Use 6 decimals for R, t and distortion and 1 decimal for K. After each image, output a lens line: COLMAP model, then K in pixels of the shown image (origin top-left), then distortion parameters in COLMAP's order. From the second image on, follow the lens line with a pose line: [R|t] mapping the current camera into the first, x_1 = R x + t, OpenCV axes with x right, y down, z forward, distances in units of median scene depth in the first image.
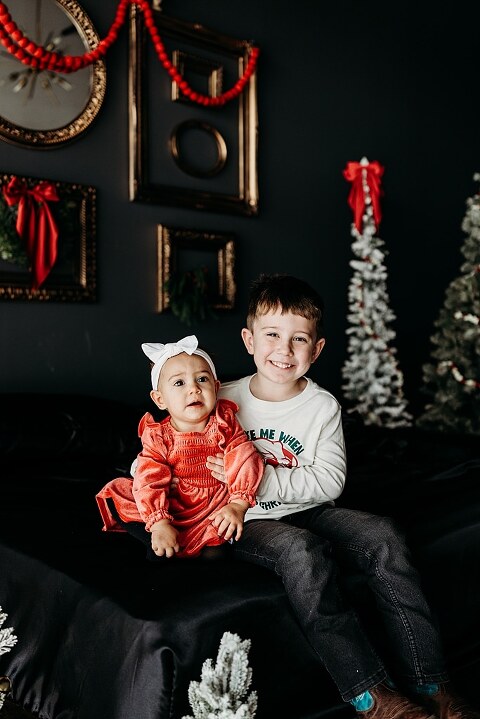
lens RADIAL K [[772.5, 0, 241.1], [0, 772.5, 345.7], [0, 0, 1]] dist [-0.002887, -0.013677]
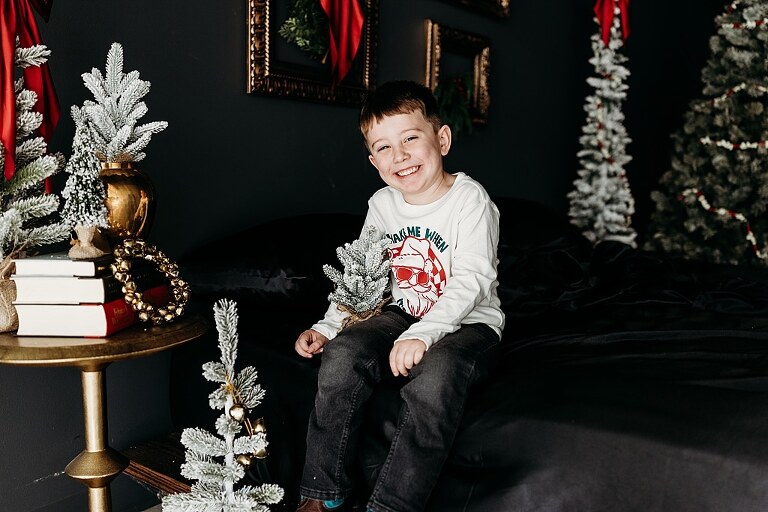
lens RADIAL K [[763.2, 0, 384.0], [0, 763.2, 257.7], [0, 0, 1]] dist [0.002295, -0.012527]
pose [[0.981814, 0.008047, 0.189676, -0.286952], [-0.028760, 0.993875, 0.106702, 0.015232], [-0.187656, -0.110216, 0.976032, 0.138722]]
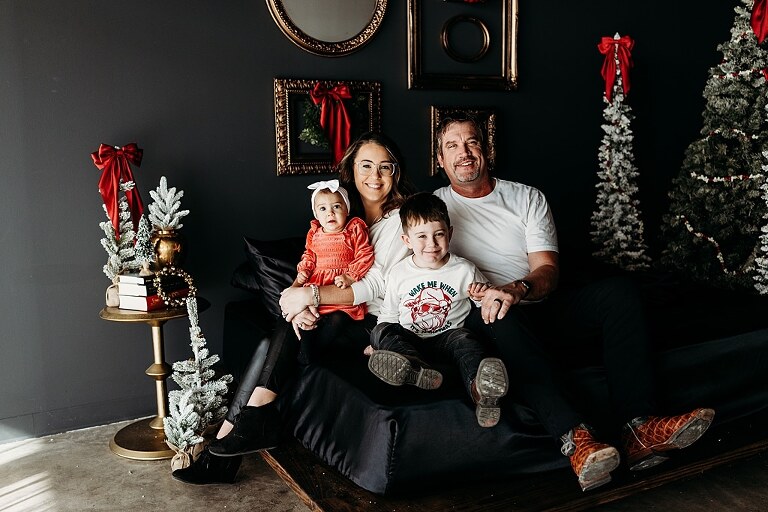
lens RADIAL K [[761.1, 0, 369.4], [0, 761.1, 265.8], [0, 0, 1]] dist [0.007582, -0.006670]
pose [[0.969847, 0.027787, -0.242125, 0.092420], [0.008074, 0.989270, 0.145876, -0.074241], [0.243581, -0.143433, 0.959216, -0.222151]]
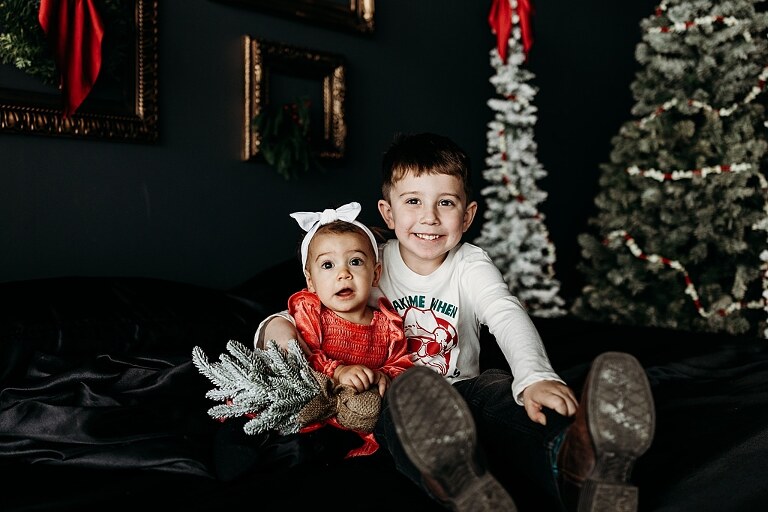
lens RADIAL K [[805.9, 0, 358.8], [0, 805.9, 232.5], [0, 0, 1]] dist [0.007304, -0.029037]
pose [[0.995035, 0.002072, 0.099500, -0.069840], [-0.003685, 0.999865, 0.016036, 0.010312], [-0.099454, -0.016323, 0.994908, 0.229831]]
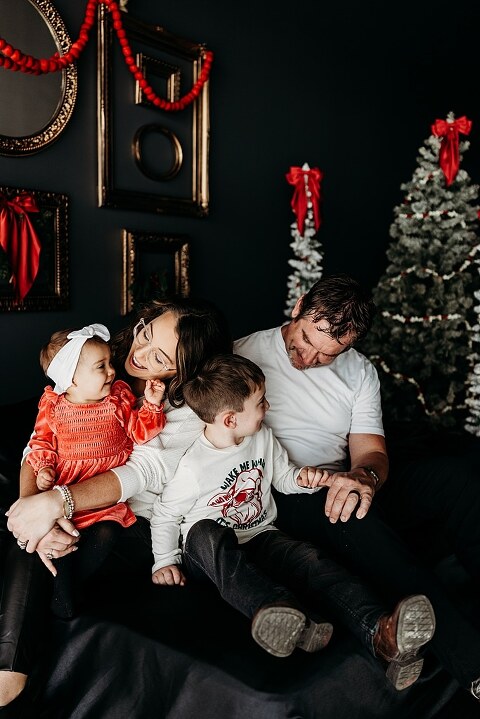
lens RADIAL K [[714.5, 0, 241.2], [0, 714.5, 358.0], [0, 0, 1]] dist [0.002295, -0.012527]
pose [[0.979175, -0.007747, 0.202871, -0.134410], [-0.012916, 0.994871, 0.100328, -0.076987], [-0.202608, -0.100859, 0.974052, 0.028288]]
